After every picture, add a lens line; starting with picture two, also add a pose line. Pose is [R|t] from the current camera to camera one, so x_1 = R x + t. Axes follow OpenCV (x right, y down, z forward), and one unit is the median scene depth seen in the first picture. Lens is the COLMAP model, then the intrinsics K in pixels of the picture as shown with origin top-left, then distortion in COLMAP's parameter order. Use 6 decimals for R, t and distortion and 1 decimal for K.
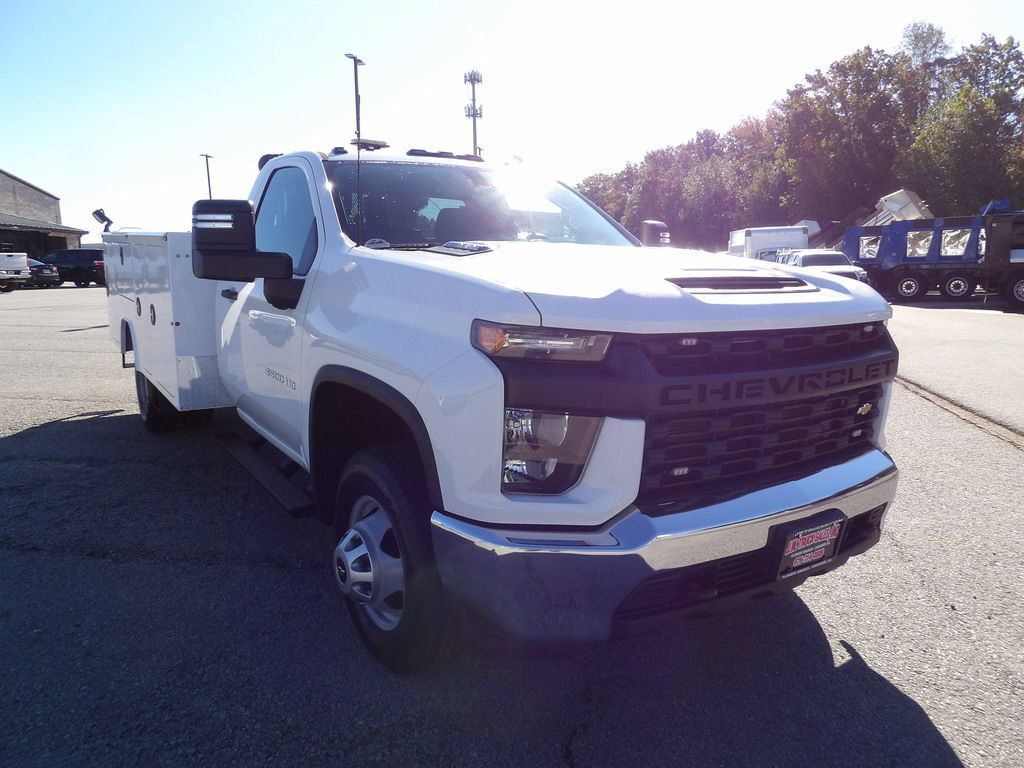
lens RADIAL K [[735.3, 0, 514.0], [0, 735.3, 385.1], [0, 0, 1]] dist [-0.035158, 0.044587]
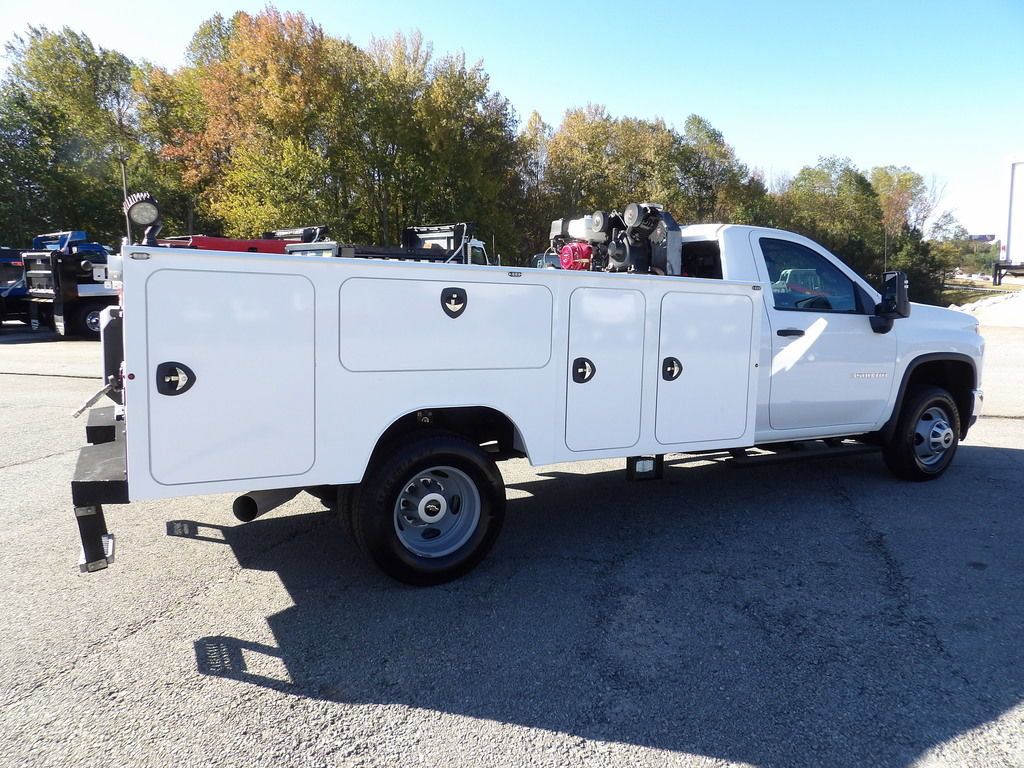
lens RADIAL K [[735.5, 0, 511.5], [0, 735.5, 385.5], [0, 0, 1]] dist [-0.033991, 0.041177]
pose [[0.106729, -0.123071, 0.986642, -0.104034], [0.162674, 0.981100, 0.104782, -0.014947], [-0.980890, 0.149318, 0.124733, 0.080351]]
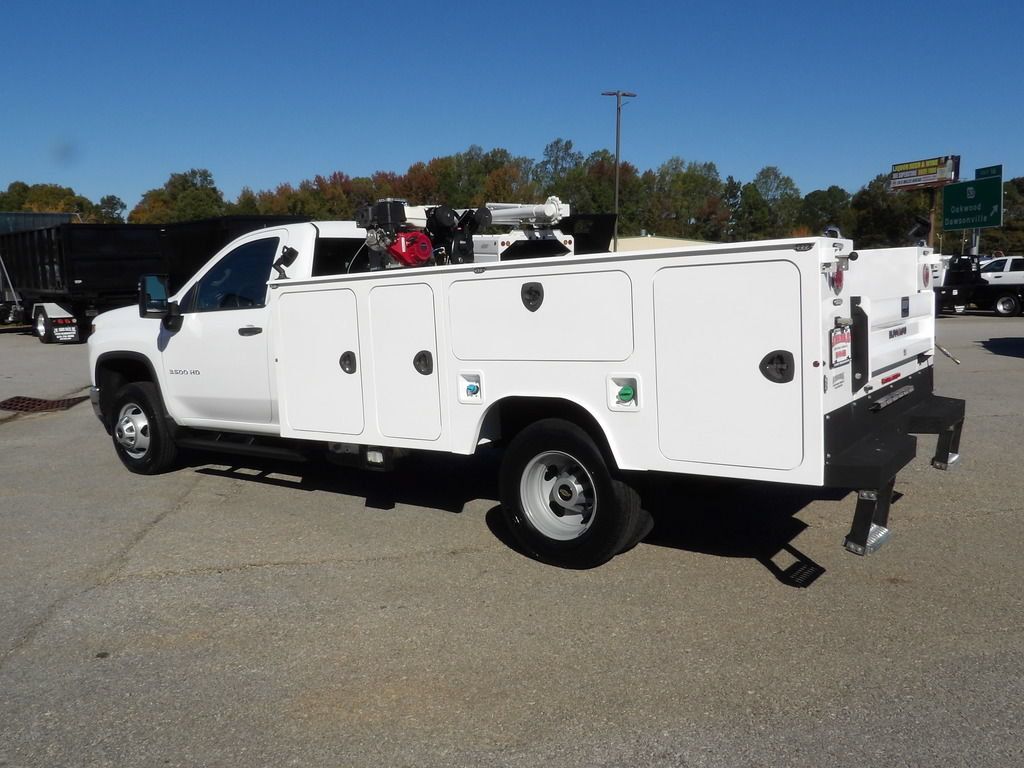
lens RADIAL K [[847.5, 0, 511.0], [0, 847.5, 388.3], [0, 0, 1]] dist [-0.052904, 0.041693]
pose [[-0.943529, 0.057584, -0.326247, 0.006277], [-0.036049, 0.961085, 0.273889, -0.030535], [0.329323, 0.270183, -0.904736, 0.173480]]
